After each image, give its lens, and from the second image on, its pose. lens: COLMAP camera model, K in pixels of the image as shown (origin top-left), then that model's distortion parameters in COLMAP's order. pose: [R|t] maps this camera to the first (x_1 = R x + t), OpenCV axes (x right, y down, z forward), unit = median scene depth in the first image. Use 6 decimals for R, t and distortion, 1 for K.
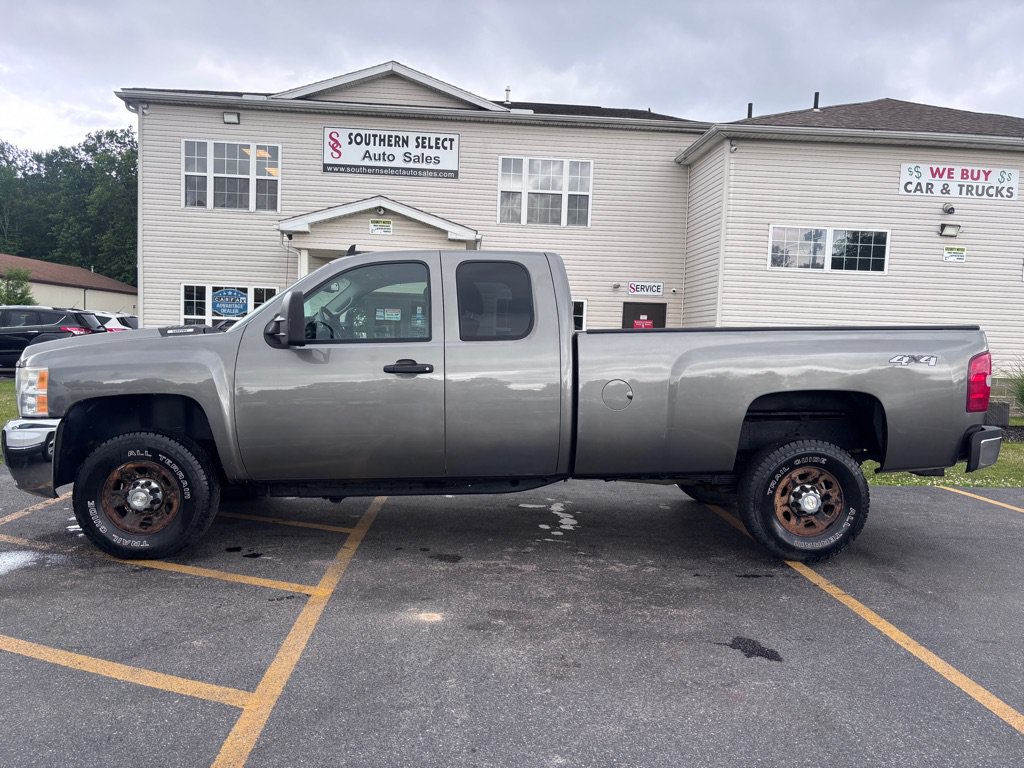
lens RADIAL K [[777.0, 0, 495.2], [0, 777.0, 396.8], [0, 0, 1]] dist [0.030677, -0.036349]
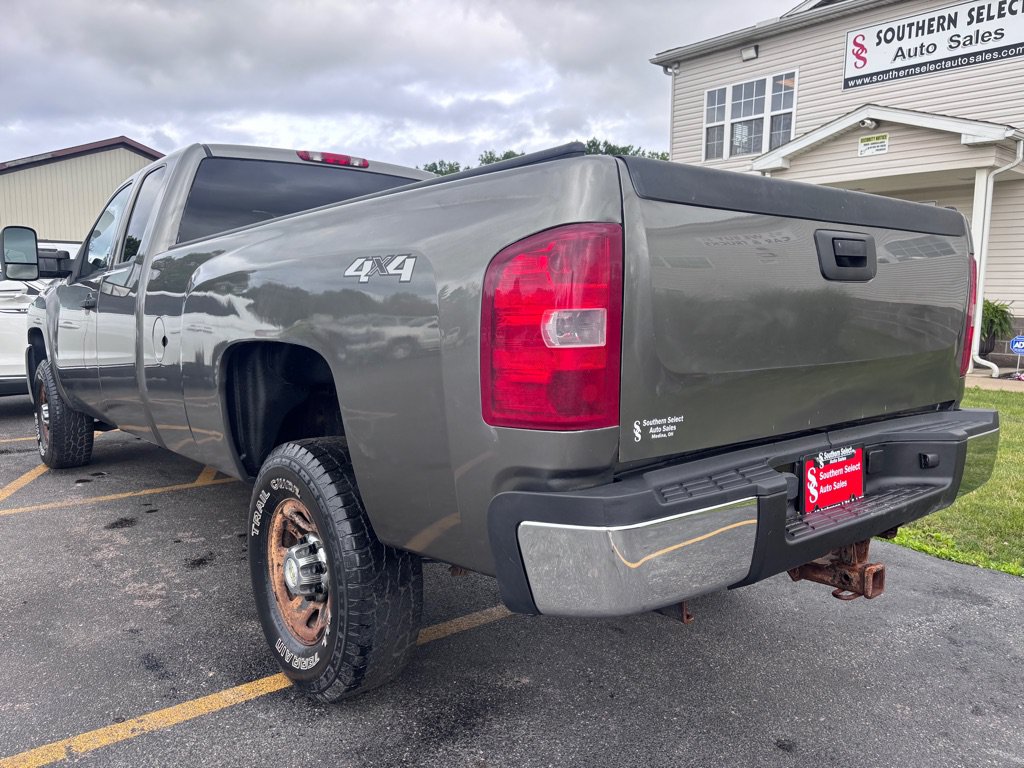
lens RADIAL K [[777.0, 0, 525.8], [0, 777.0, 384.4], [0, 0, 1]] dist [0.030677, -0.036349]
pose [[0.586075, 0.071539, -0.807092, 0.266759], [-0.052249, 0.997358, 0.050463, -0.004276], [0.808570, 0.012595, 0.588265, 0.253197]]
